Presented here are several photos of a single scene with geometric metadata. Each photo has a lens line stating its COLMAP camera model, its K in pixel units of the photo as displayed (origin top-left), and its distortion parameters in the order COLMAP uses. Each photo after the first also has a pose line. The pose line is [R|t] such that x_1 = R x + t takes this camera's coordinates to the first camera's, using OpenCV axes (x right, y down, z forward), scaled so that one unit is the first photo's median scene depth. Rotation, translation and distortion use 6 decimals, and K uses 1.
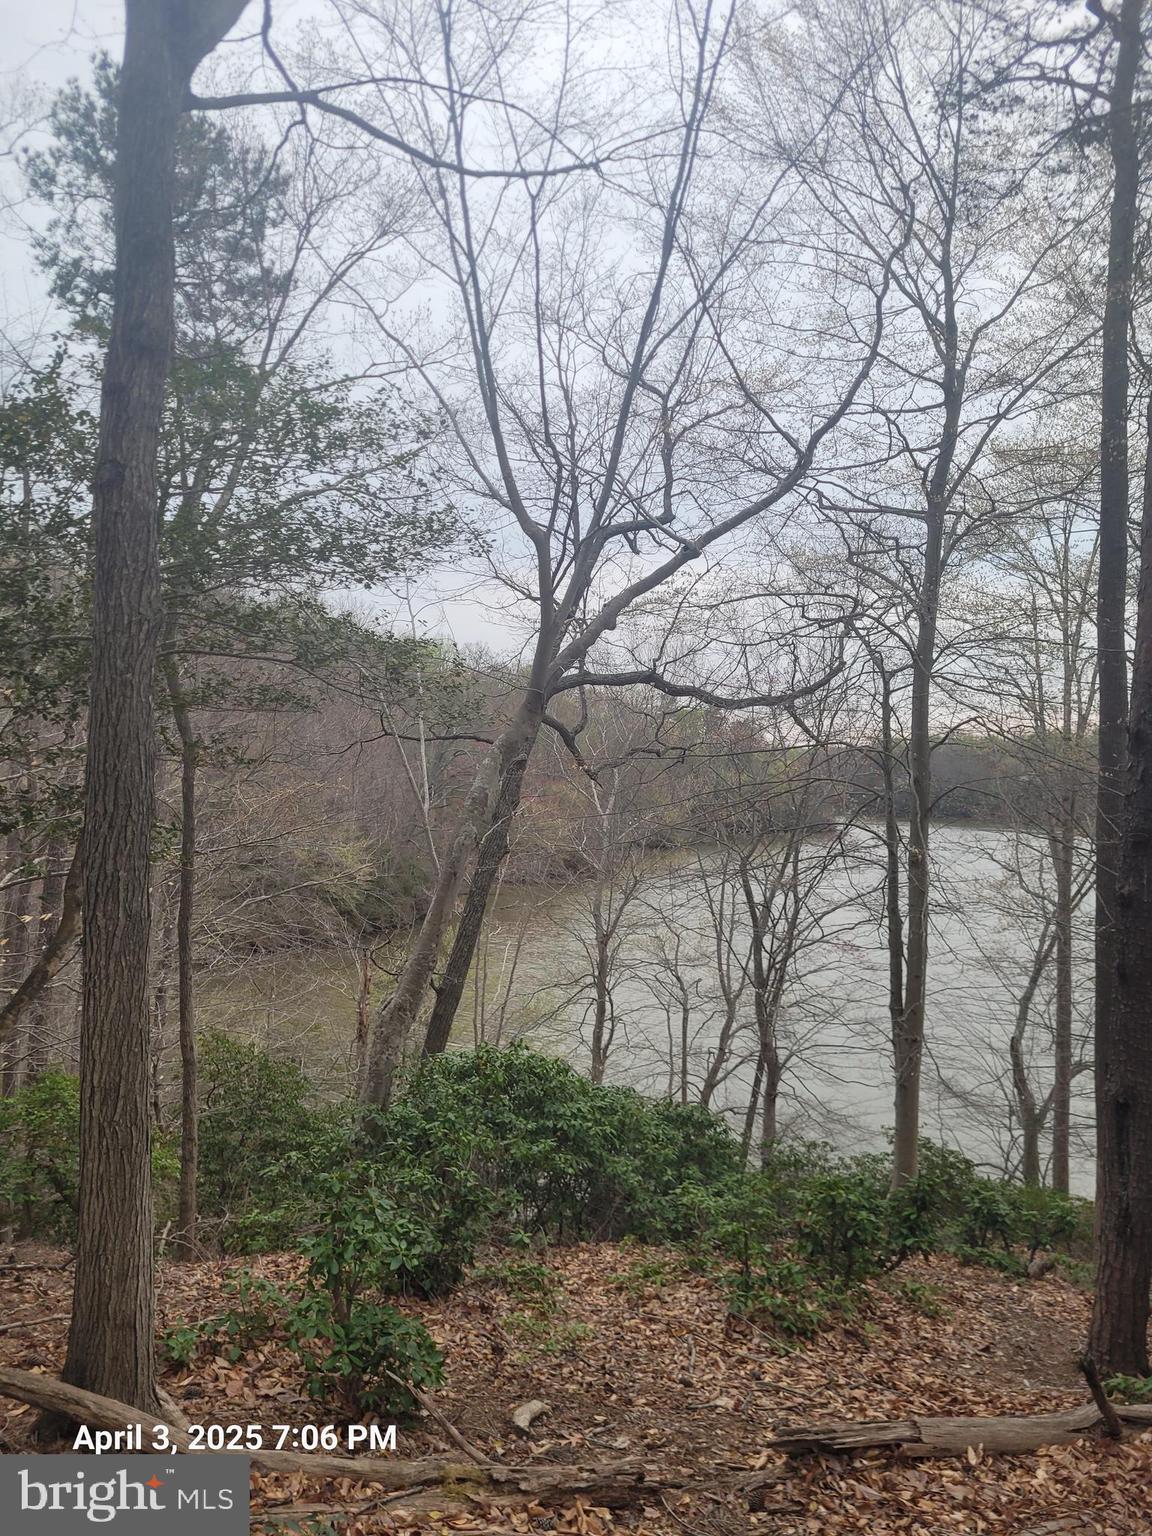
lens RADIAL K [[1154.3, 0, 559.3], [0, 1154.3, 753.5], [0, 0, 1]] dist [0.045649, -0.042378]
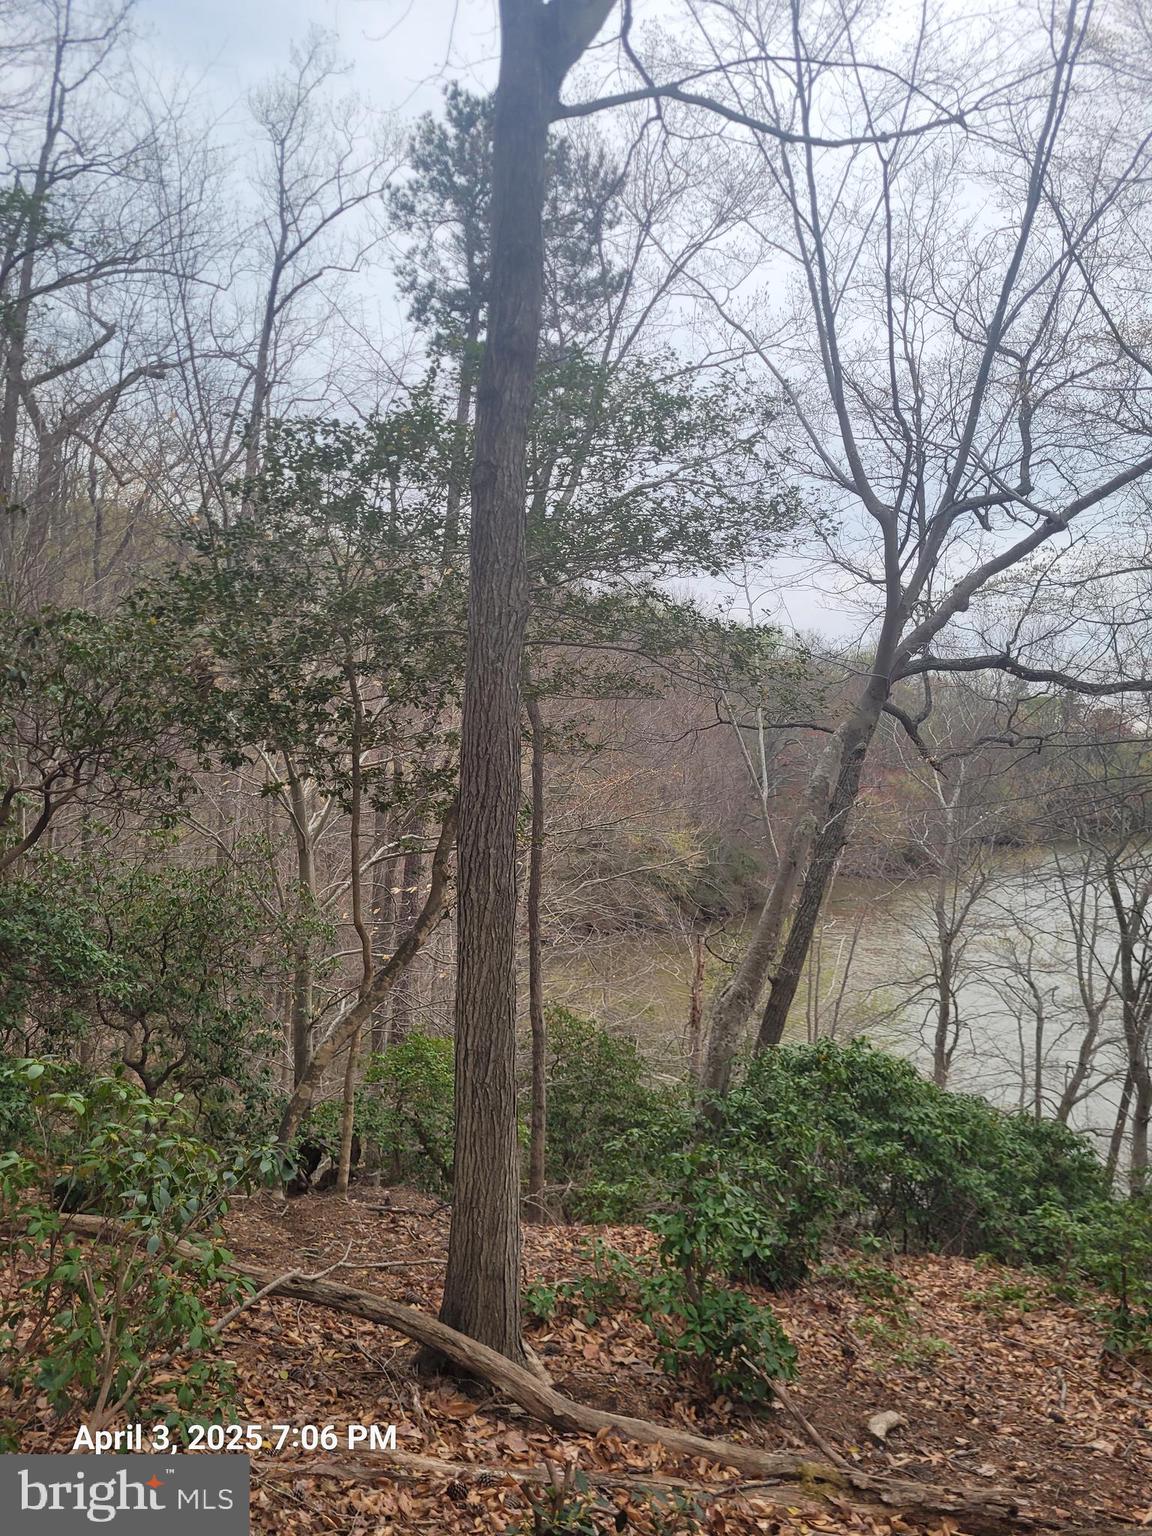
lens RADIAL K [[1154.3, 0, 572.6], [0, 1154.3, 748.2], [0, 0, 1]] dist [0.045649, -0.042378]
pose [[0.963343, 0.006020, -0.268207, -0.007532], [-0.004619, 0.999972, 0.005853, 0.000790], [0.268234, -0.004399, 0.963344, 0.000458]]
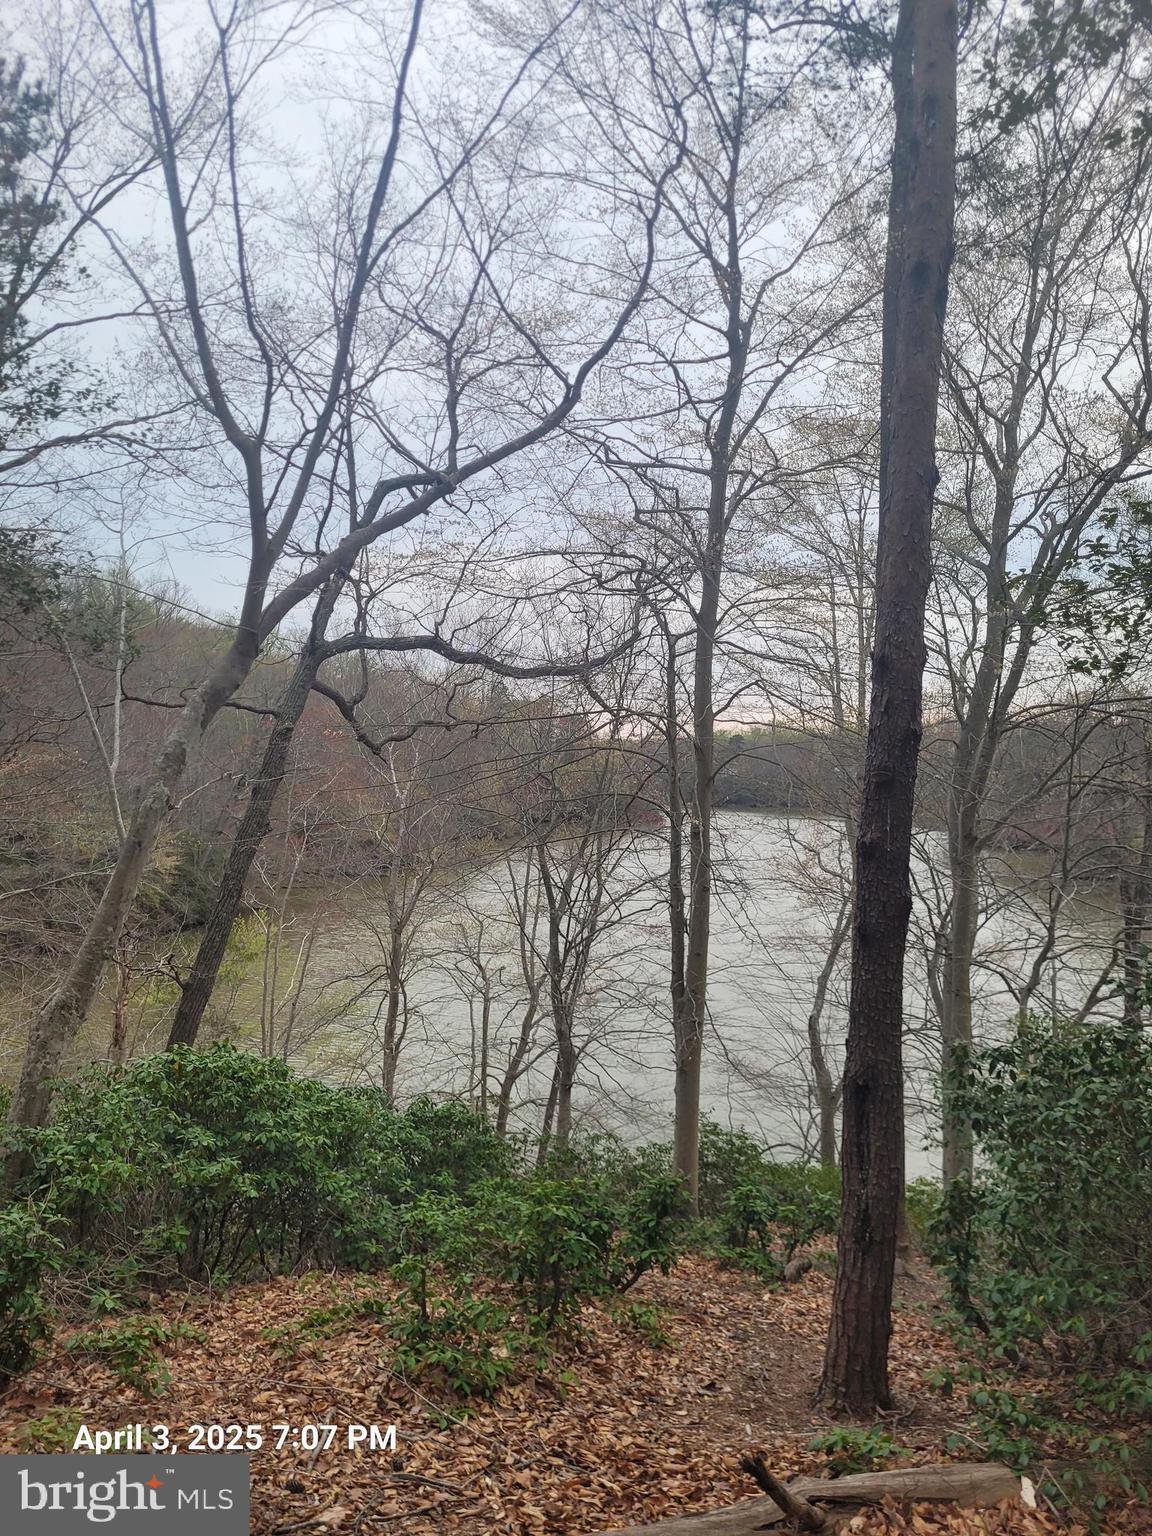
lens RADIAL K [[1154.3, 0, 571.7], [0, 1154.3, 741.3], [0, 0, 1]] dist [0.045649, -0.042378]
pose [[0.988249, 0.004597, 0.152781, 0.076449], [-0.004046, 0.999984, -0.003919, 0.027278], [-0.152797, 0.003255, 0.988252, 0.102244]]
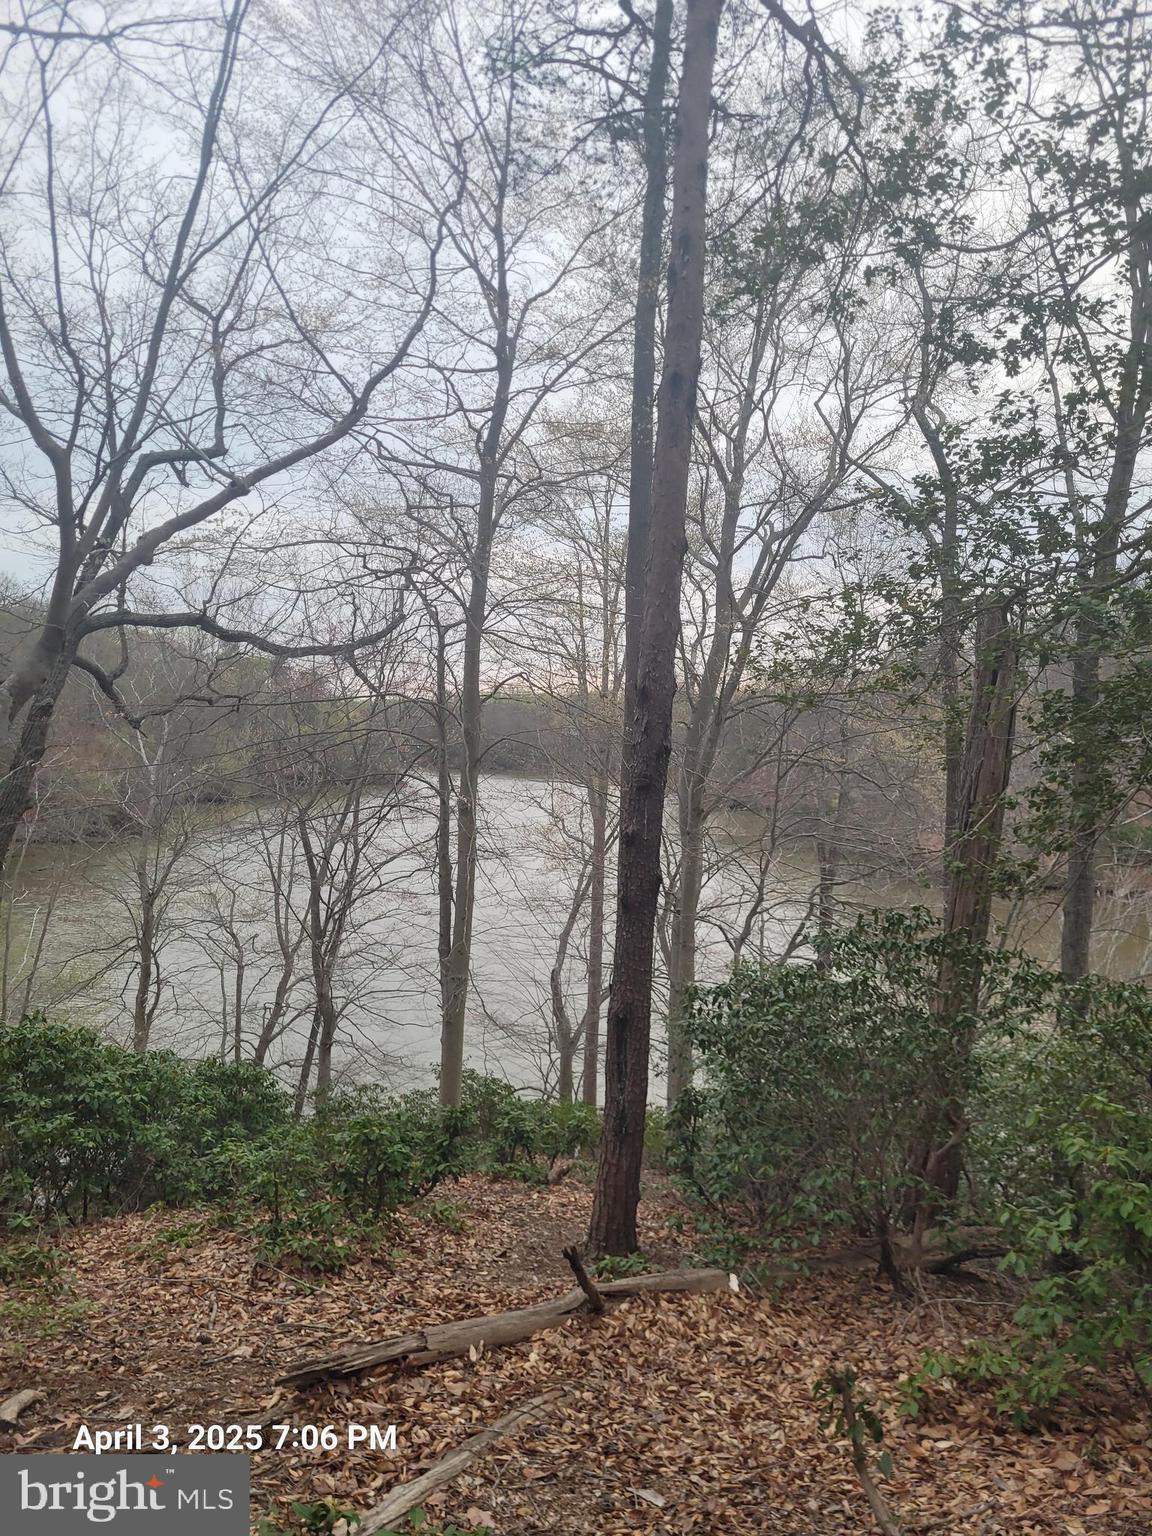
lens RADIAL K [[1154.3, 0, 594.4], [0, 1154.3, 764.1], [0, 0, 1]] dist [0.045649, -0.042378]
pose [[0.921861, 0.000893, 0.387519, 0.014054], [-0.020355, 0.998728, 0.046120, 0.001976], [-0.386985, -0.050404, 0.920708, -0.002639]]
